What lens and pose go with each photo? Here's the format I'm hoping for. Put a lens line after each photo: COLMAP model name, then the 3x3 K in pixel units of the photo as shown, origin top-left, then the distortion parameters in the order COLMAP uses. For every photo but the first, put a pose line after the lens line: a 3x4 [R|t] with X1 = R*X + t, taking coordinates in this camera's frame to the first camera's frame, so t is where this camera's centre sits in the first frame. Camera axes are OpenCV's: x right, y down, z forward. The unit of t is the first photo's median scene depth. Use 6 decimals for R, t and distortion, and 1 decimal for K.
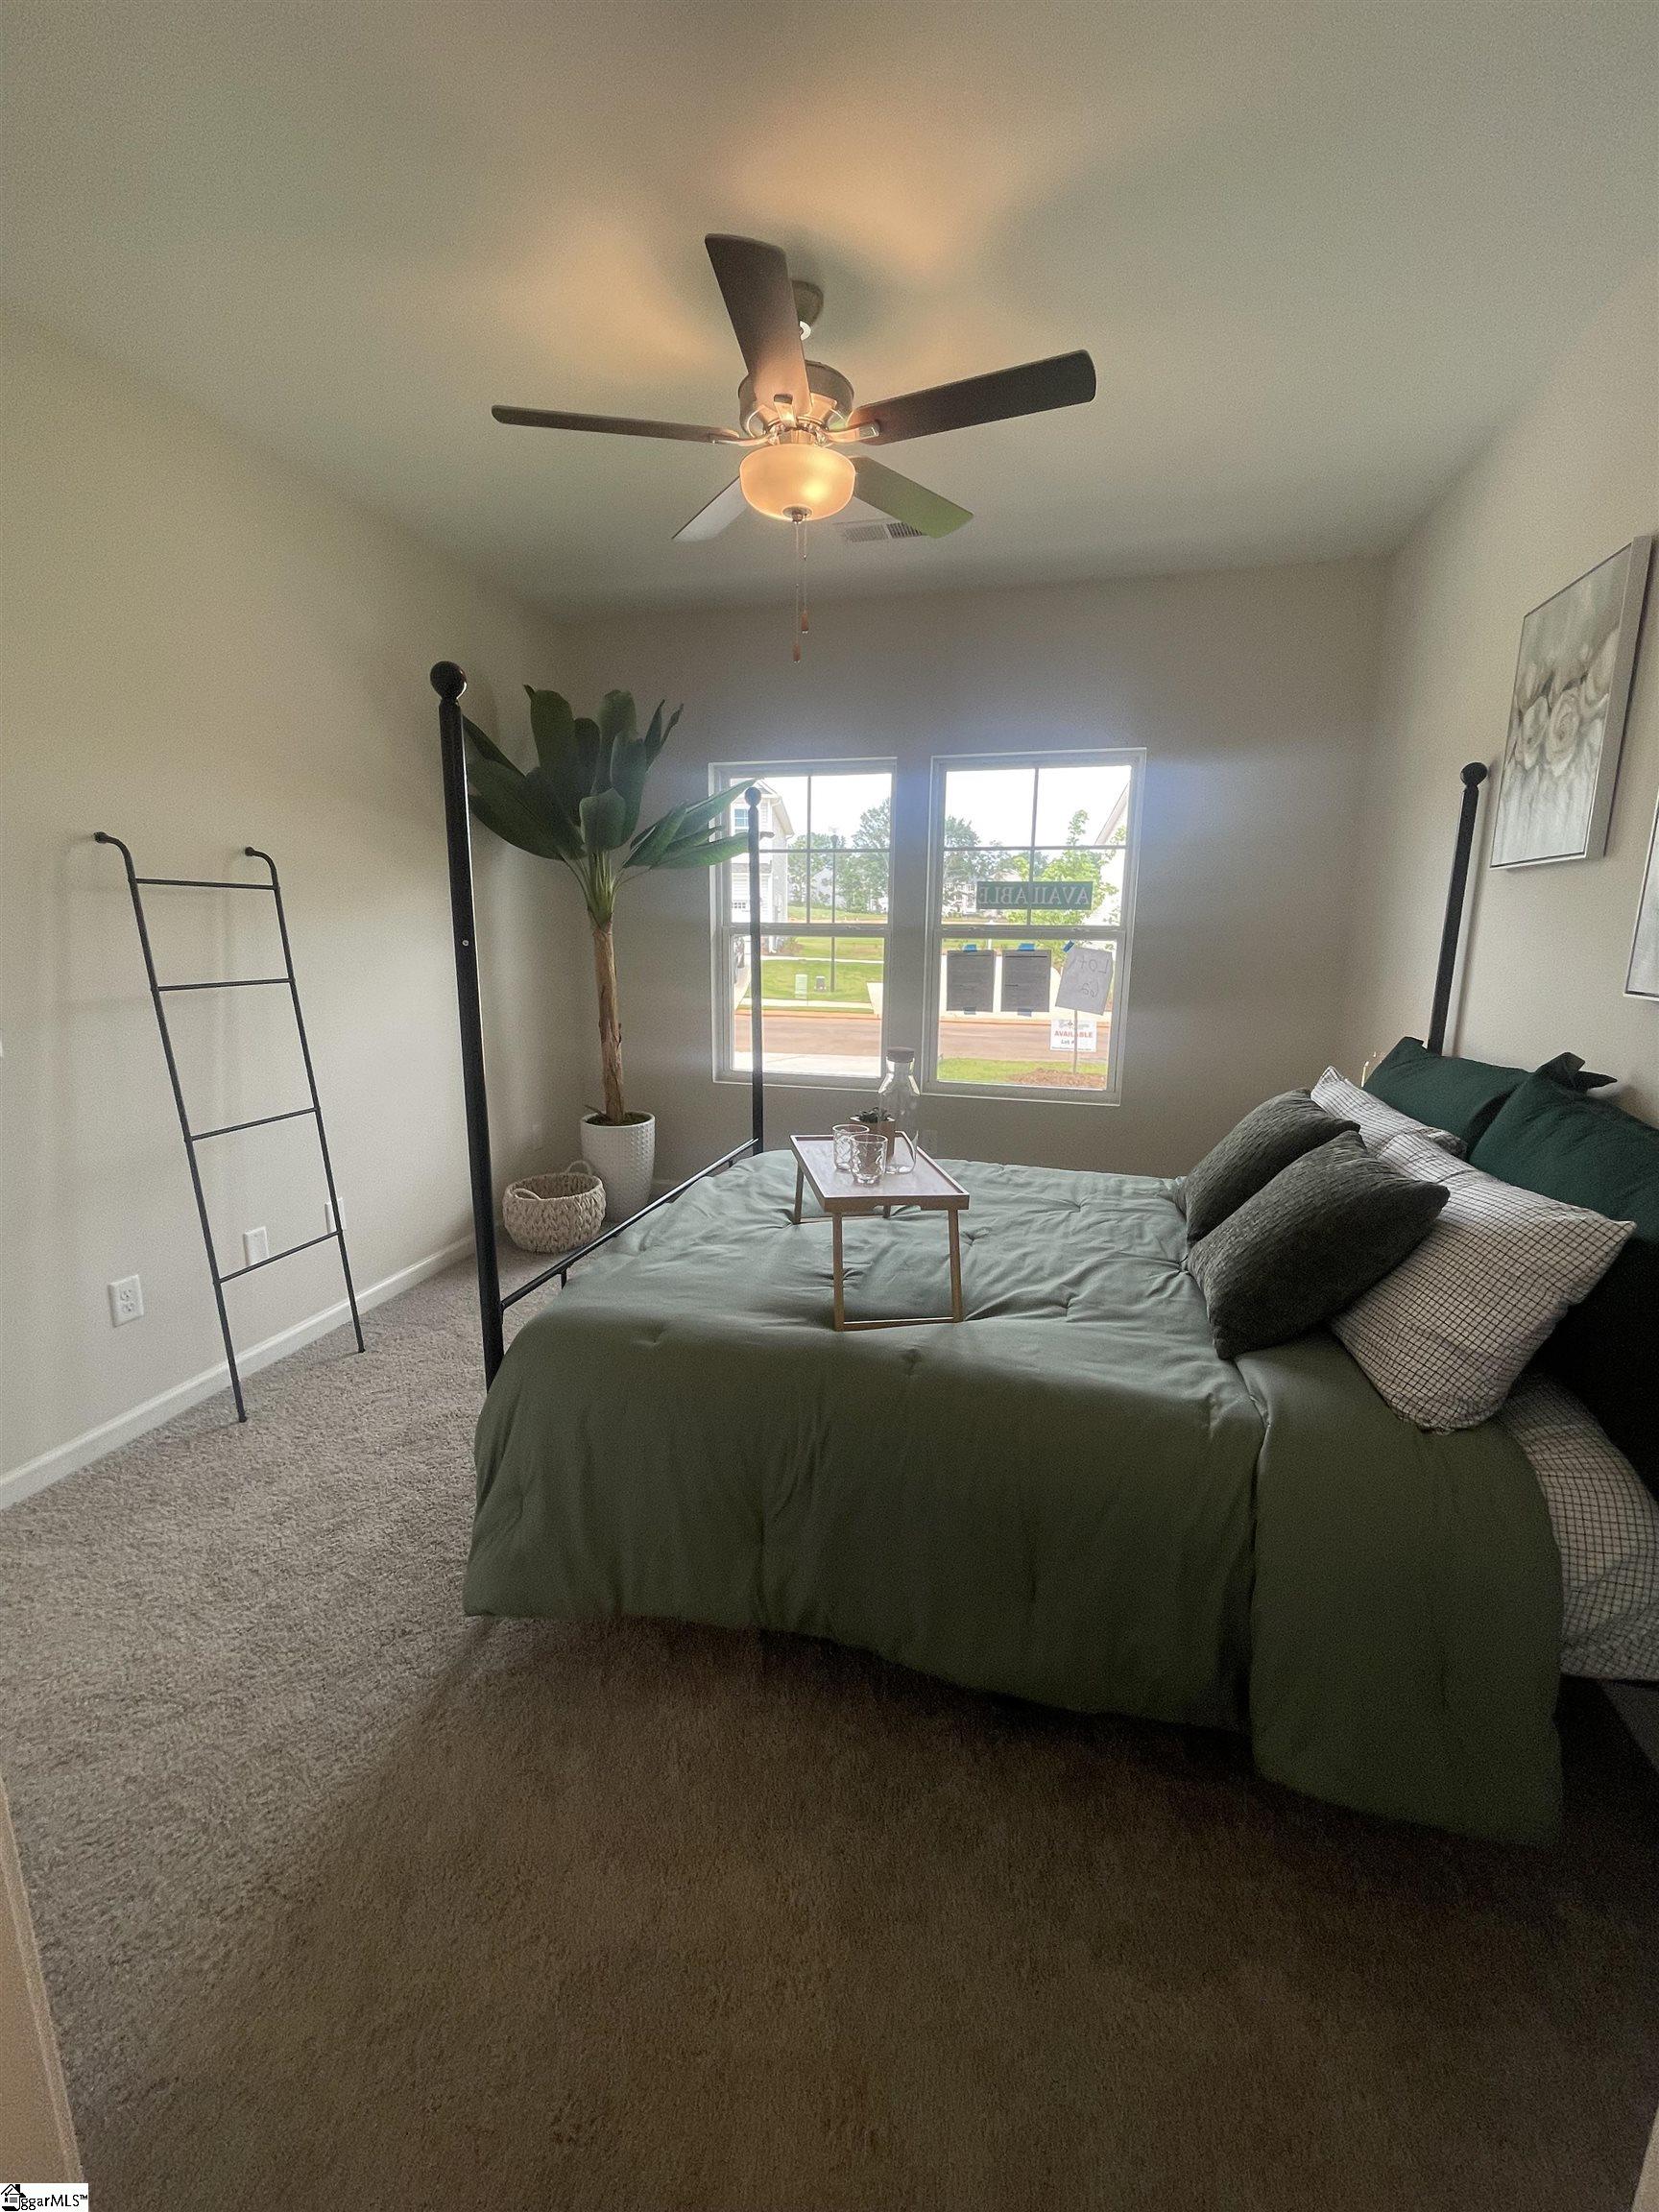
lens RADIAL K [[901.7, 0, 828.7], [0, 901.7, 1091.8], [0, 0, 1]] dist [-0.014799, -0.000141]
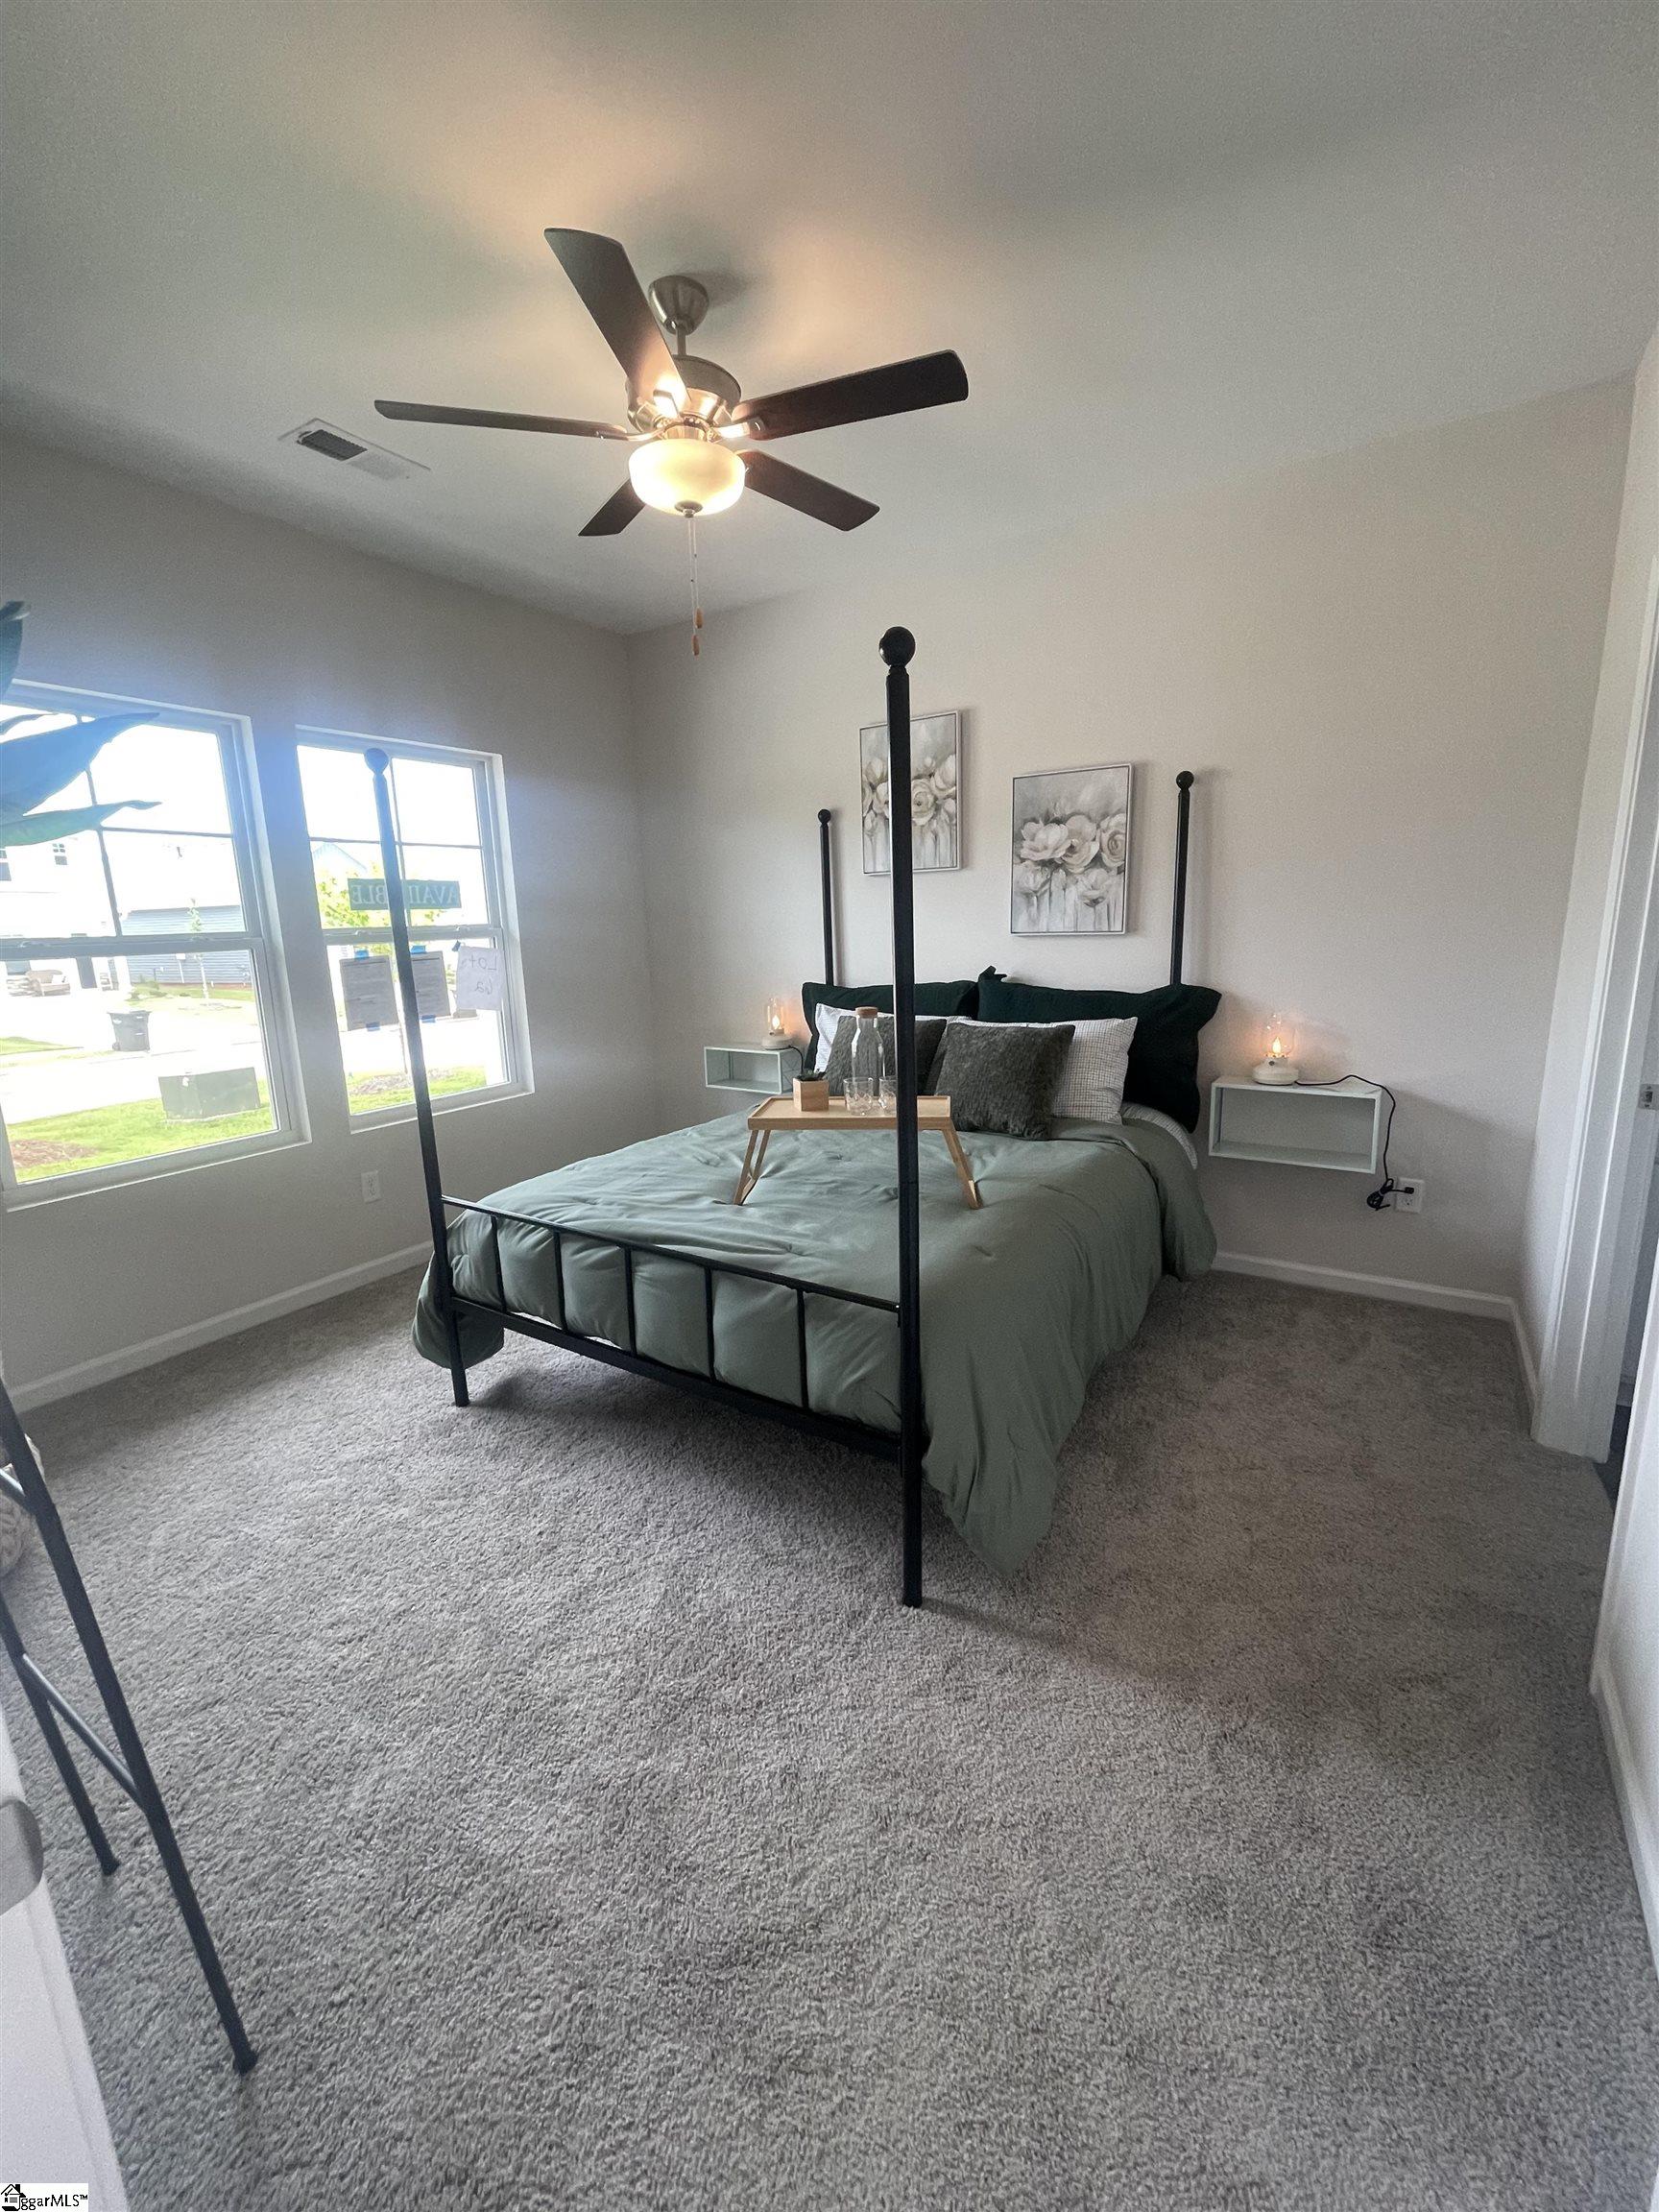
lens RADIAL K [[901.7, 0, 828.7], [0, 901.7, 1091.8], [0, 0, 1]] dist [-0.014799, -0.000141]
pose [[0.288949, -0.205514, 0.935025, -0.863760], [0.212039, 0.966167, 0.146833, -0.100304], [-0.933567, 0.155835, 0.322750, 0.502852]]
